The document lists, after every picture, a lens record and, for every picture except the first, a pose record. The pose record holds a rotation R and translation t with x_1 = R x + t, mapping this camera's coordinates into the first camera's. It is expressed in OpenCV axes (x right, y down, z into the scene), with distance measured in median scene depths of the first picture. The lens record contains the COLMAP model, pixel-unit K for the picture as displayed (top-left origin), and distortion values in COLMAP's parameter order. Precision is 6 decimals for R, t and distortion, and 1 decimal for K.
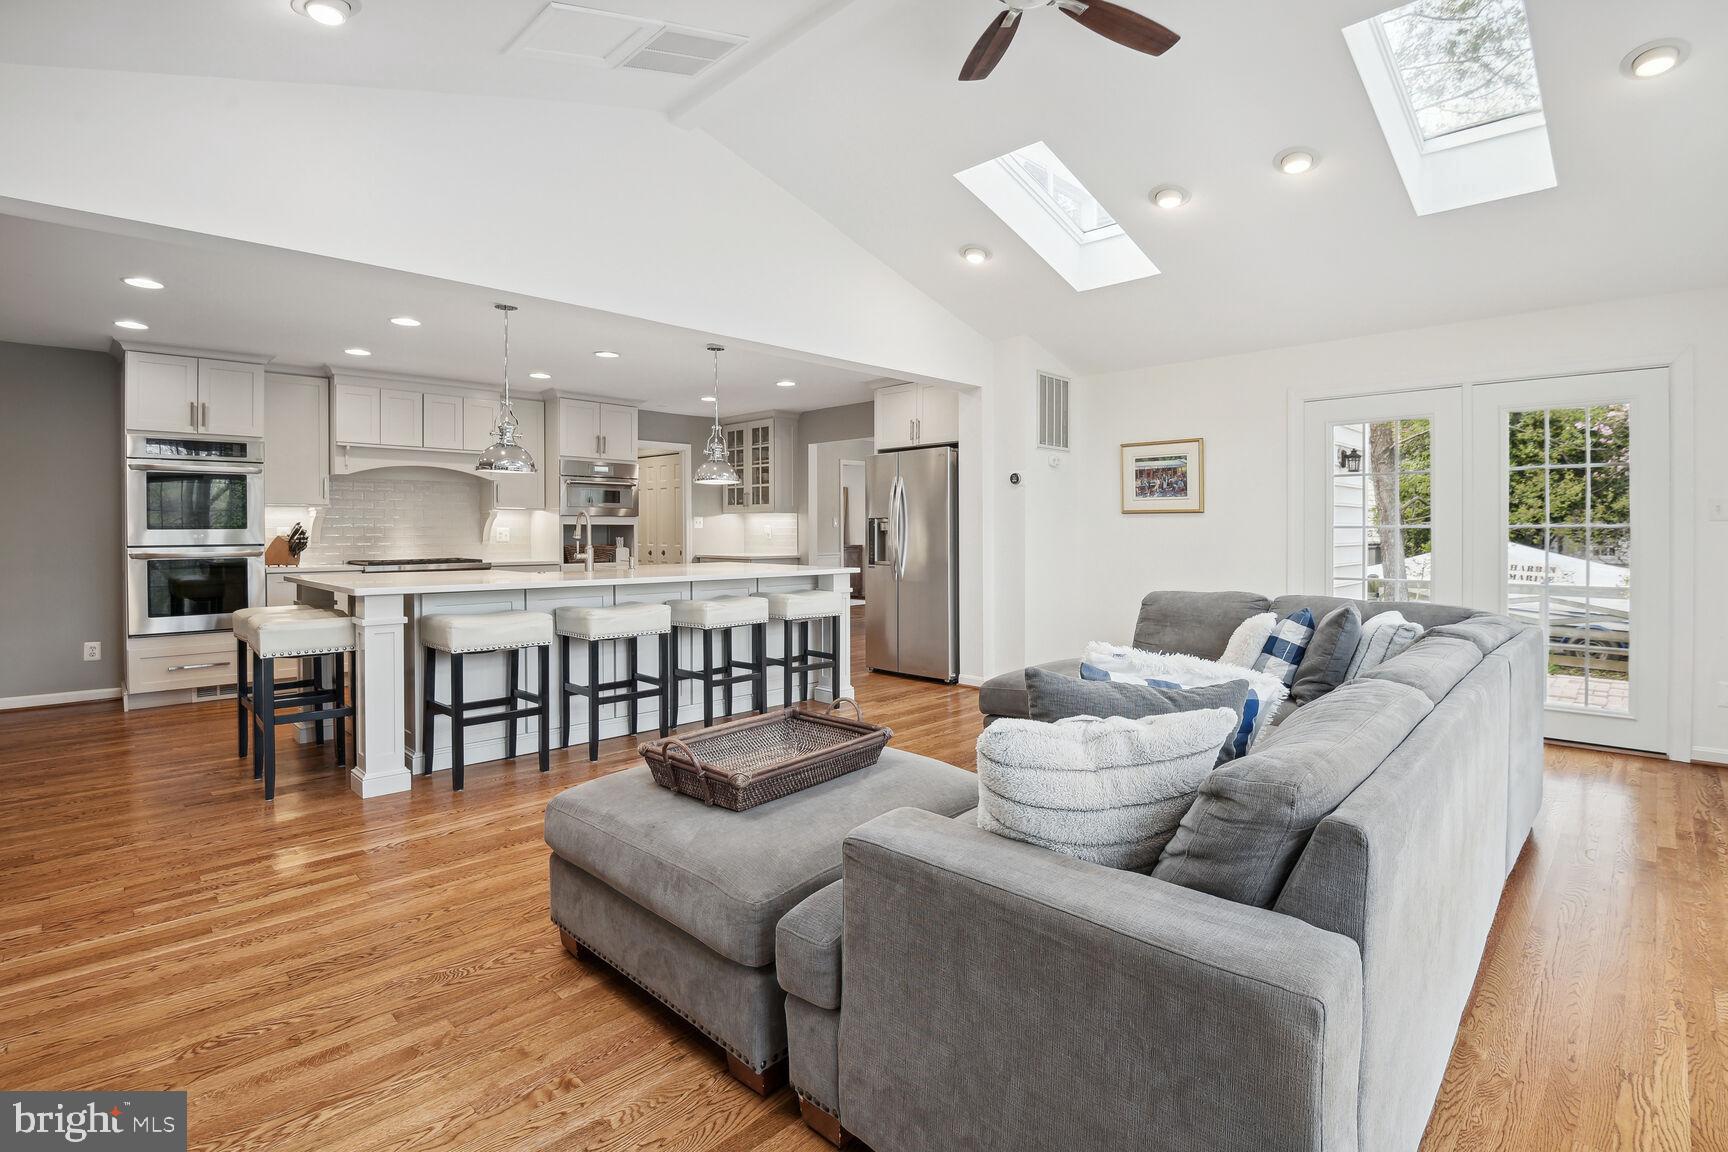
lens RADIAL K [[786.0, 0, 873.7], [0, 786.0, 530.8], [0, 0, 1]] dist [0.004011, -0.009920]
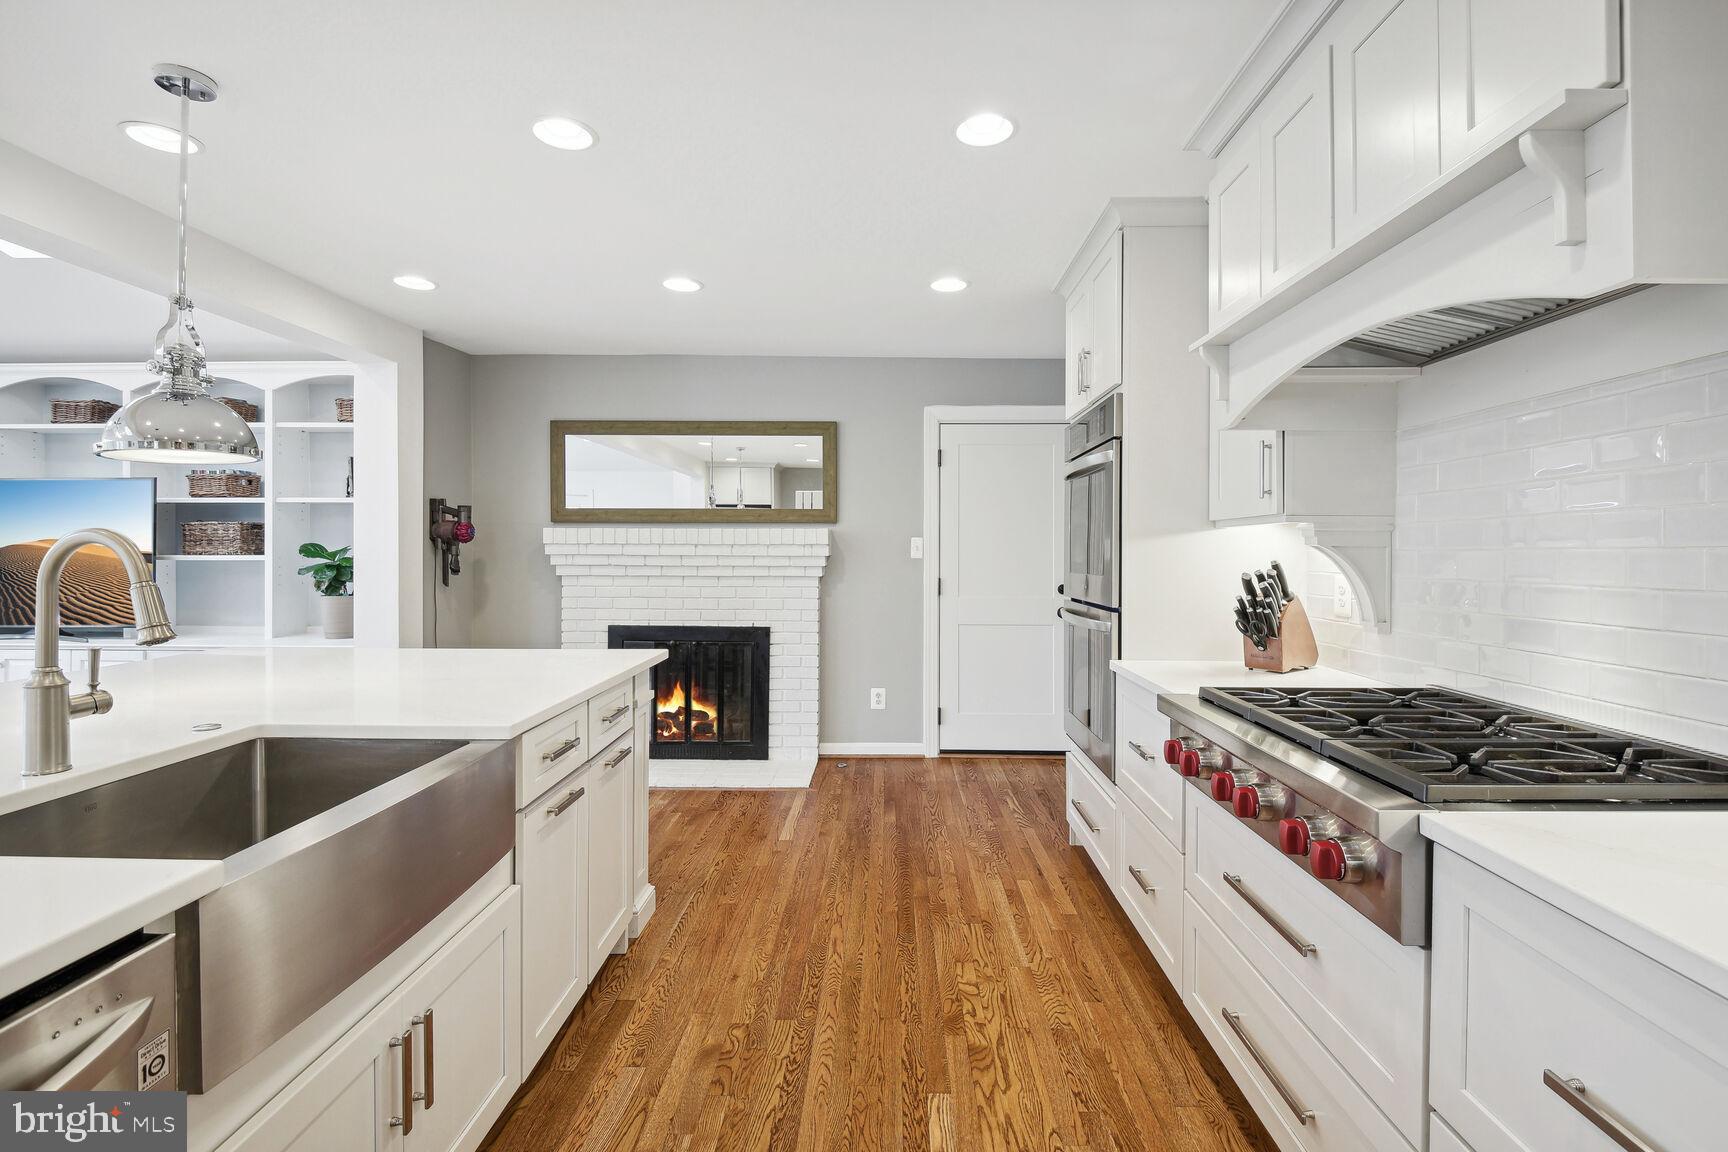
lens RADIAL K [[786.0, 0, 889.2], [0, 786.0, 552.9], [0, 0, 1]] dist [0.004011, -0.009920]
pose [[-0.723432, 0.001625, -0.690394, -0.325328], [-0.001576, 0.999991, 0.004005, -0.017271], [0.690394, 0.003986, -0.723423, 1.169549]]
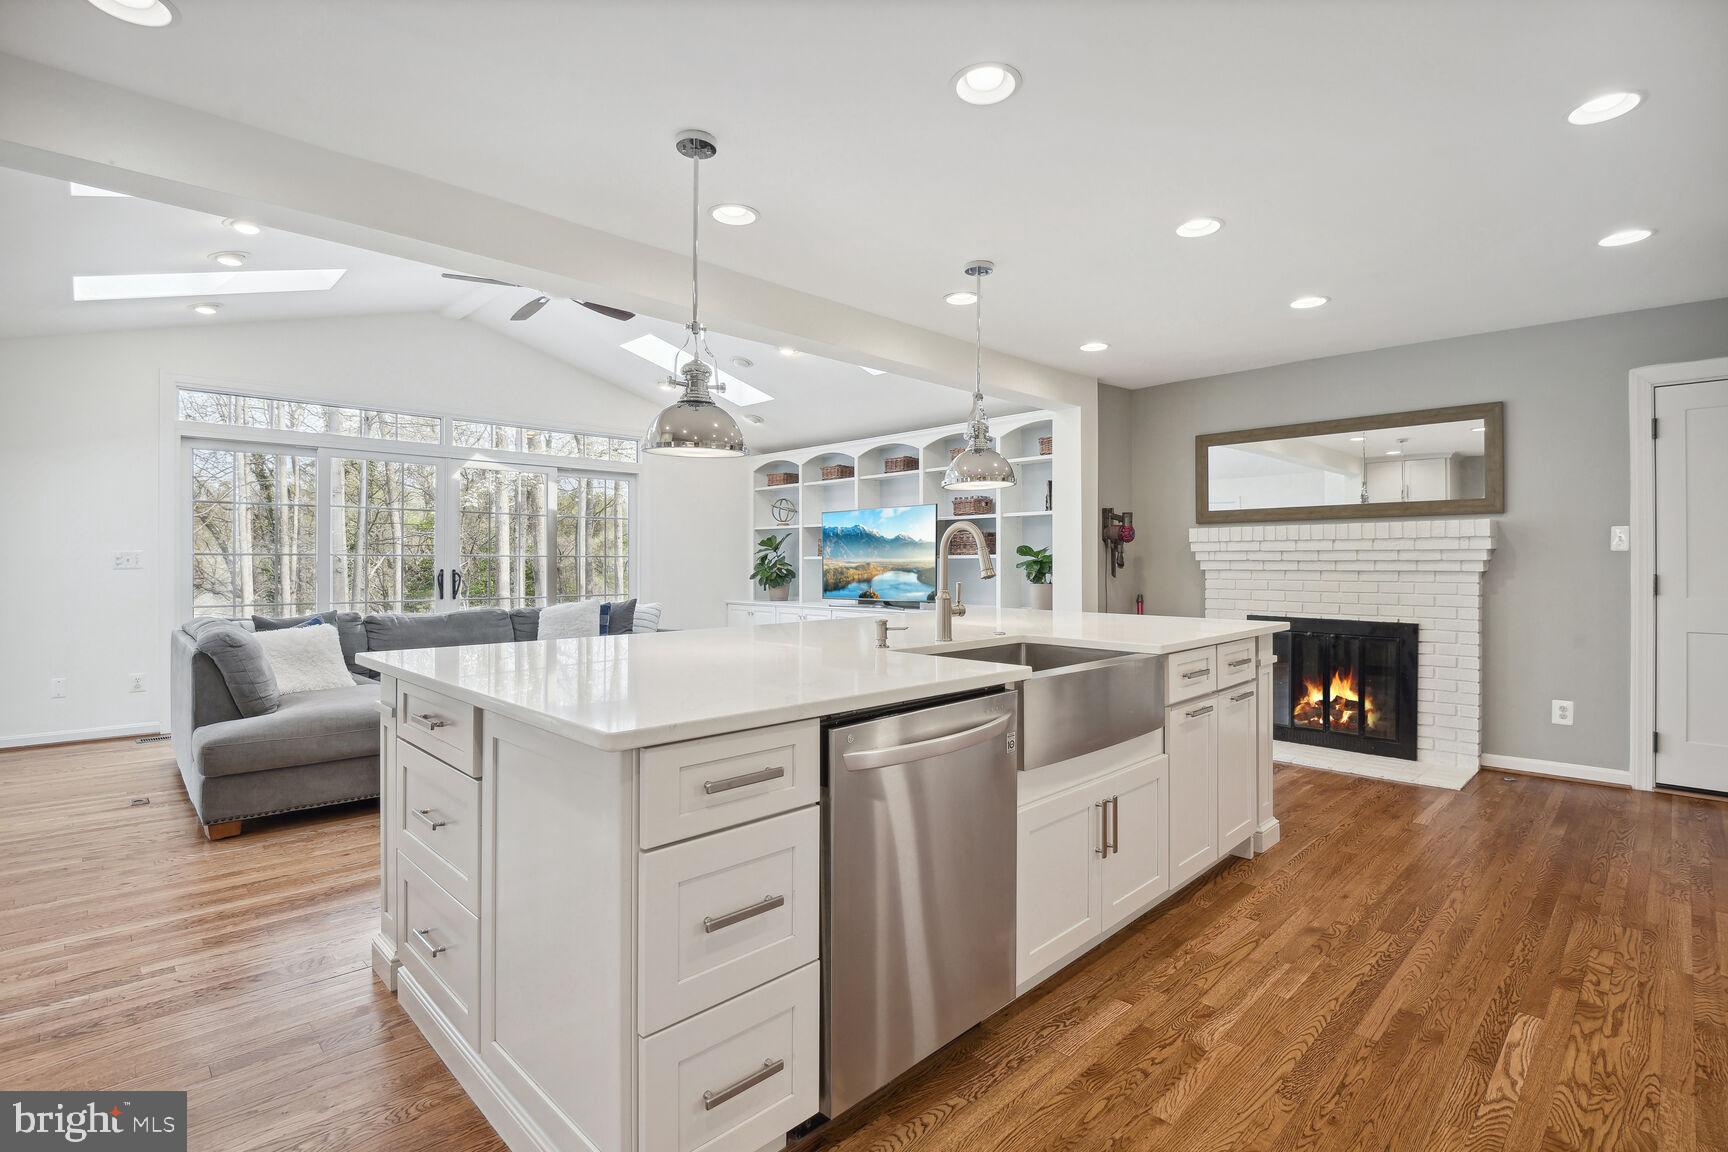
lens RADIAL K [[818.4, 0, 884.9], [0, 818.4, 558.4], [0, 0, 1]] dist [0.000588, -0.013407]
pose [[-0.999859, 0.003329, 0.016473, -0.279553], [0.003221, 0.999973, -0.006629, 0.000747], [-0.016495, -0.006575, -0.999842, 1.316800]]
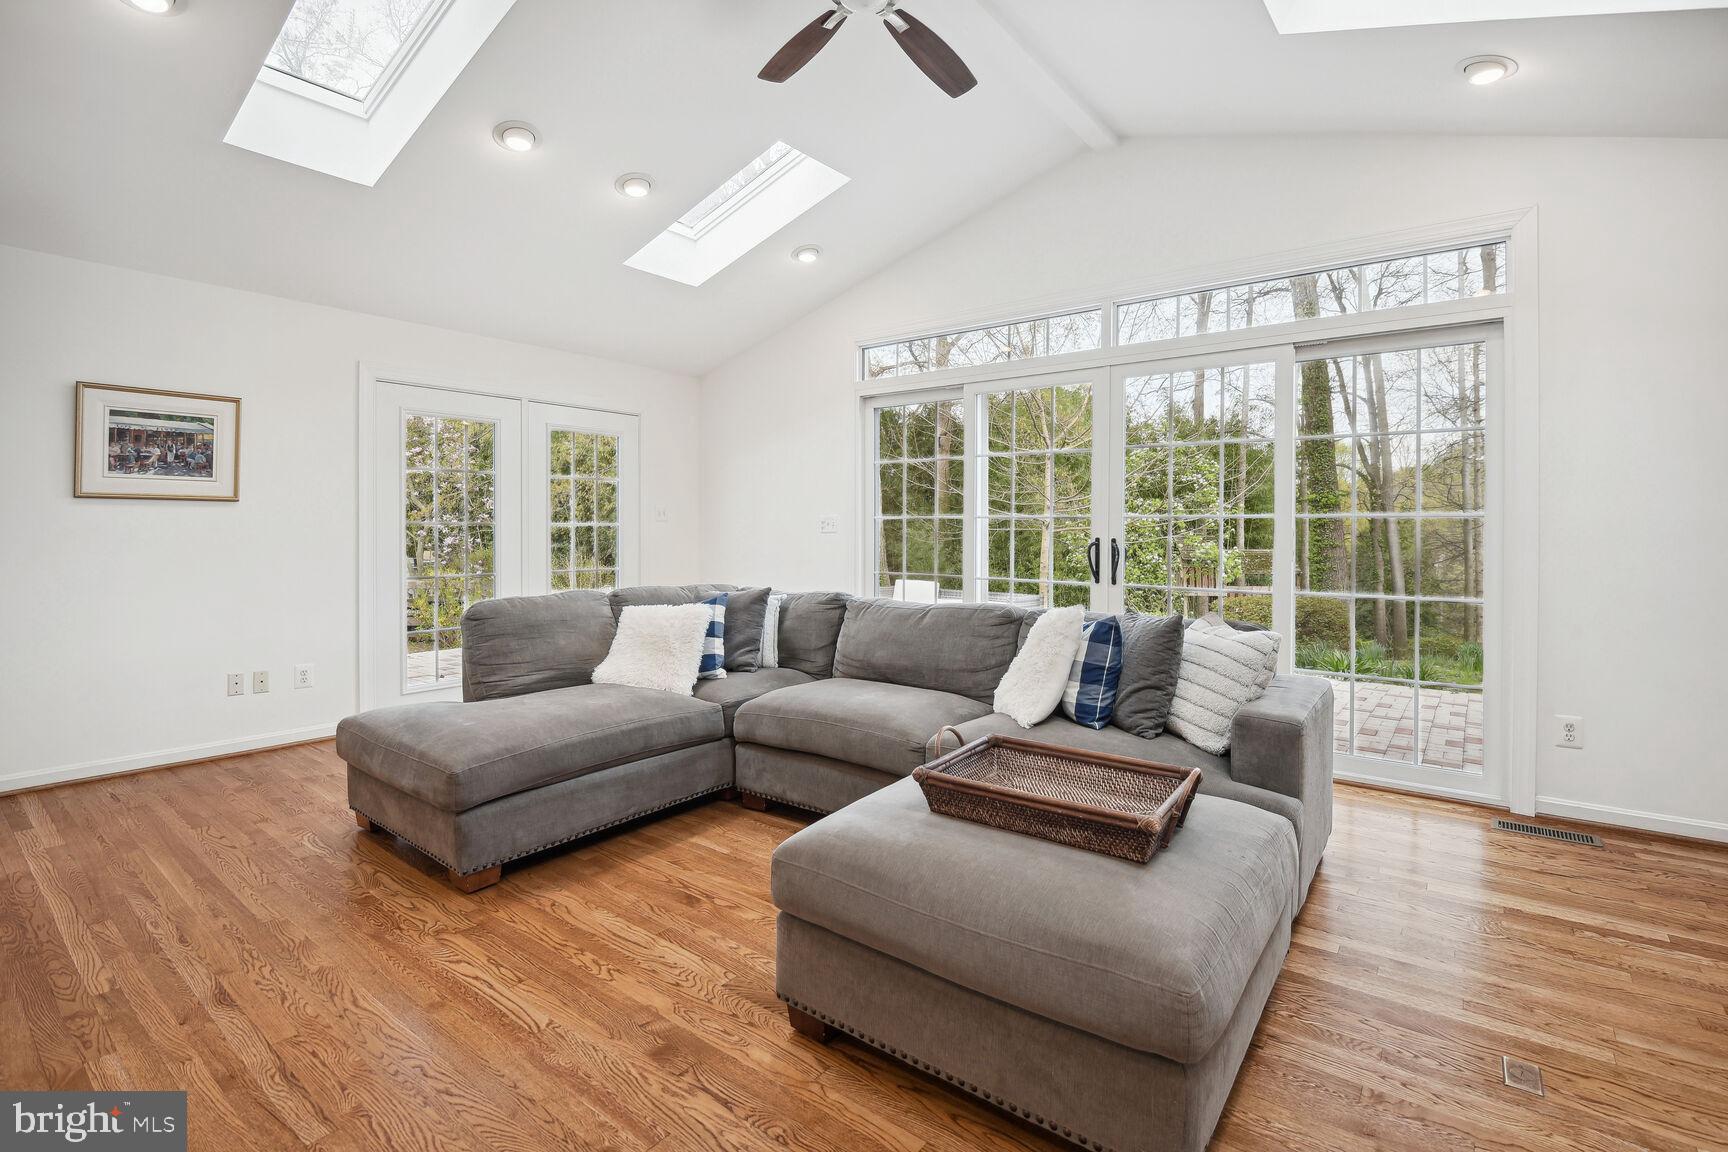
lens RADIAL K [[786.0, 0, 874.9], [0, 786.0, 541.7], [0, 0, 1]] dist [0.004011, -0.009920]
pose [[-0.123363, -0.016825, 0.992219, -0.346260], [-0.003993, 0.999857, 0.016459, -0.000563], [-0.992354, -0.001931, -0.123412, 0.474829]]
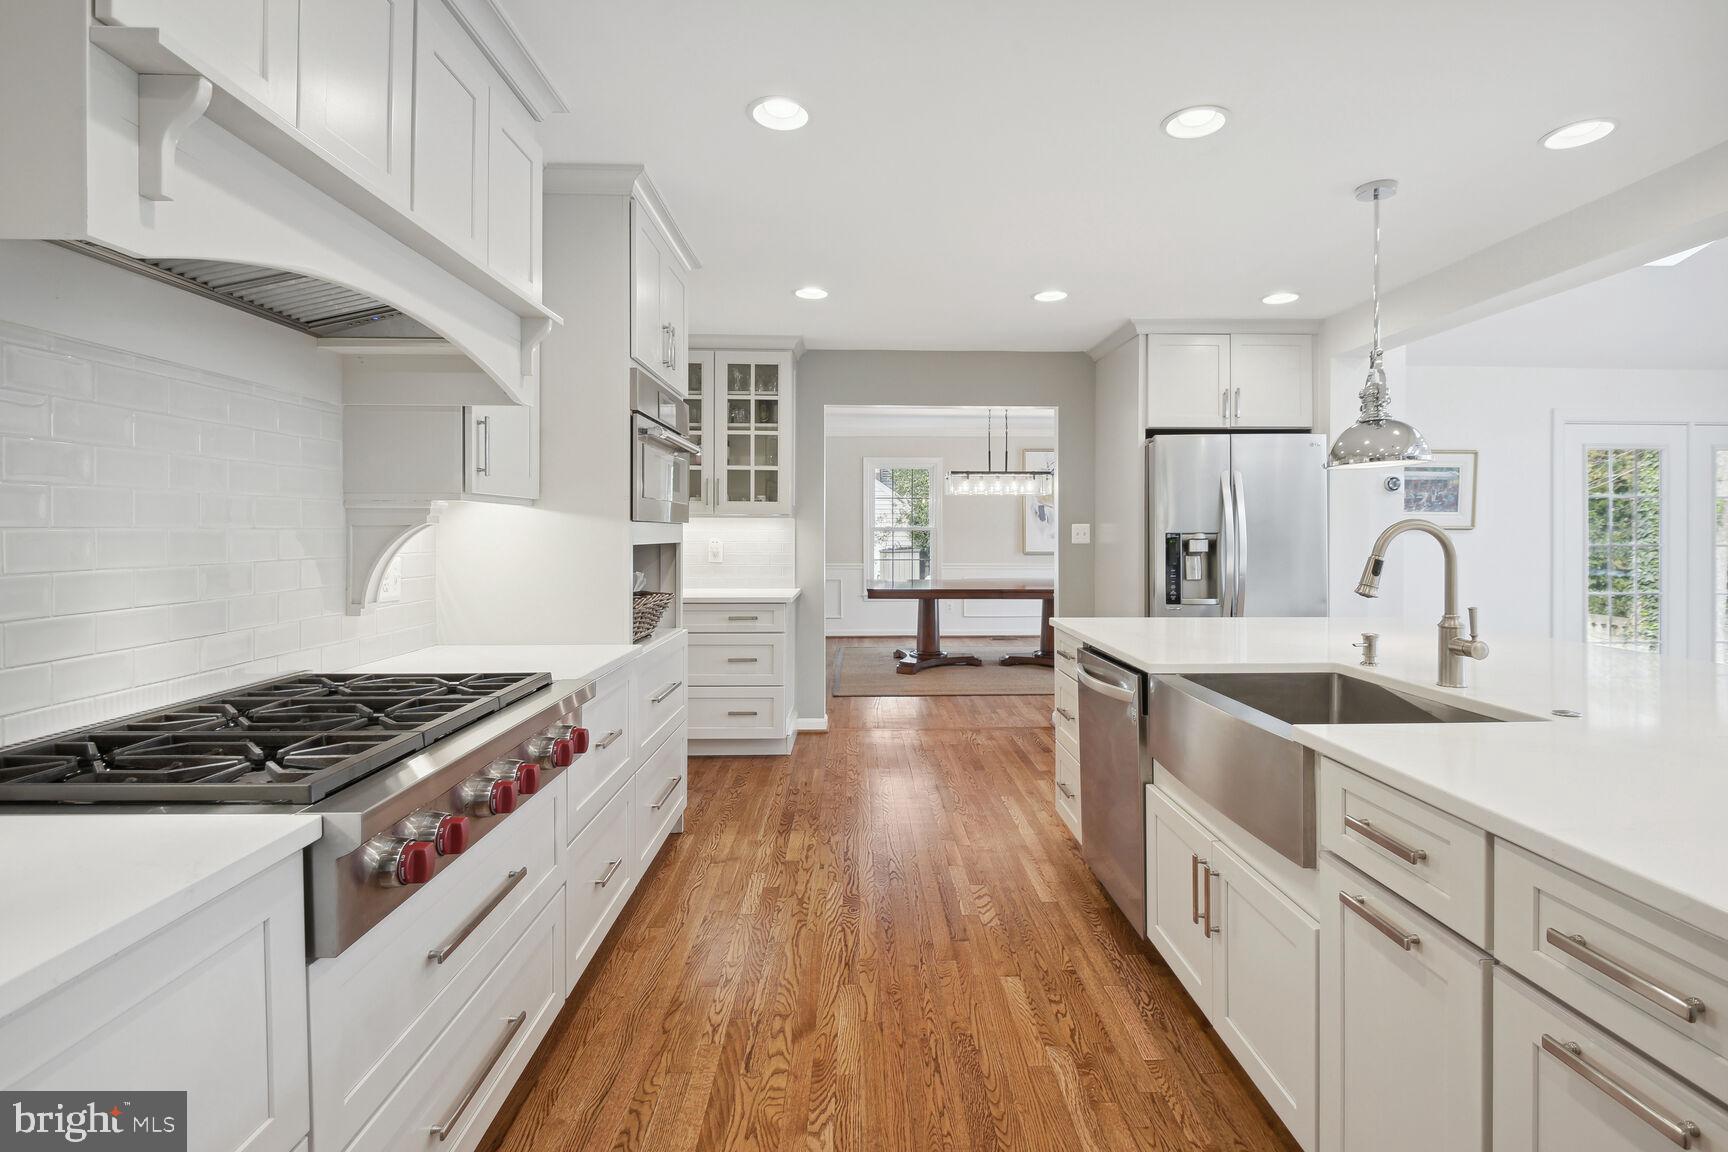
lens RADIAL K [[786.0, 0, 888.9], [0, 786.0, 522.8], [0, 0, 1]] dist [0.004011, -0.009920]
pose [[0.692338, 0.010968, 0.721490, -0.691378], [-0.000235, 0.999888, -0.014975, -0.016227], [-0.721573, 0.010198, 0.692263, 0.797682]]
